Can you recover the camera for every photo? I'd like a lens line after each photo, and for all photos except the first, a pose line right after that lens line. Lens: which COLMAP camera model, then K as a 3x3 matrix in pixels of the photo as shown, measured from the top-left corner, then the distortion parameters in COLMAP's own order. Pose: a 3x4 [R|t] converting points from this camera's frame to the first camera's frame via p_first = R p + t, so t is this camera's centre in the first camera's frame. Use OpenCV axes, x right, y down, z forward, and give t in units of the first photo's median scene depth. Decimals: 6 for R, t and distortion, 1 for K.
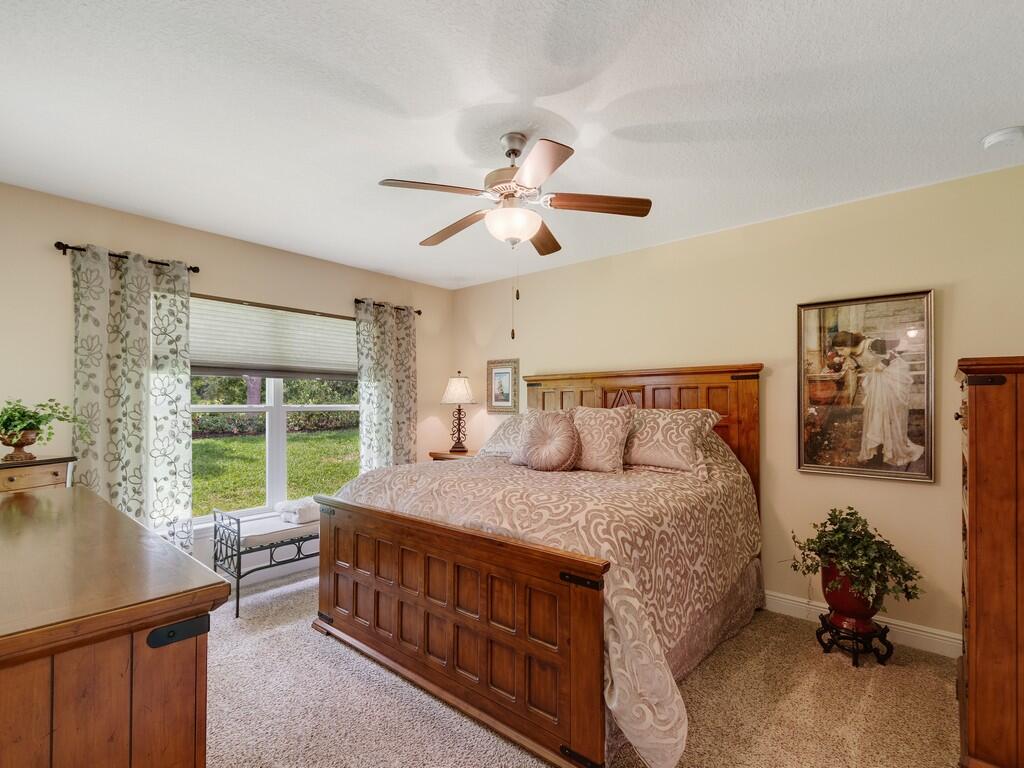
lens RADIAL K [[495.3, 0, 512.5], [0, 495.3, 390.8], [0, 0, 1]] dist [0.005277, 0.000240]
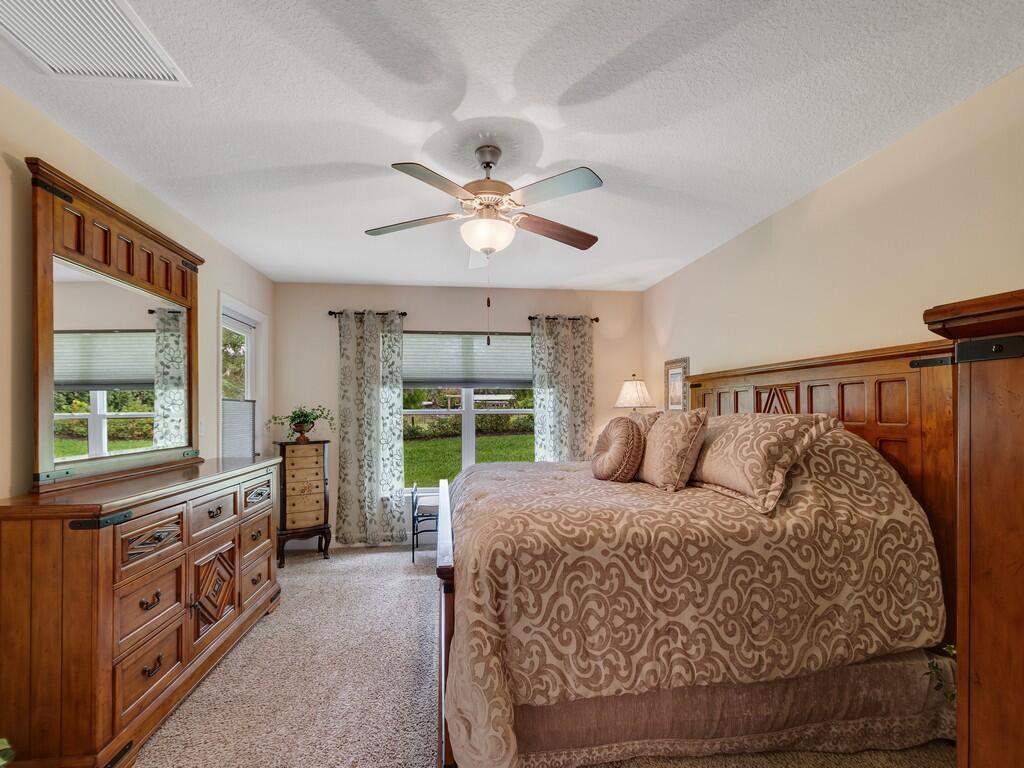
lens RADIAL K [[462.0, 0, 486.8], [0, 462.0, 402.8], [0, 0, 1]] dist [0.003369, -0.000246]
pose [[0.731568, -0.011601, -0.681670, 0.453031], [0.022102, 0.999733, 0.006706, 0.006598], [0.681410, -0.019972, 0.731629, 0.195725]]
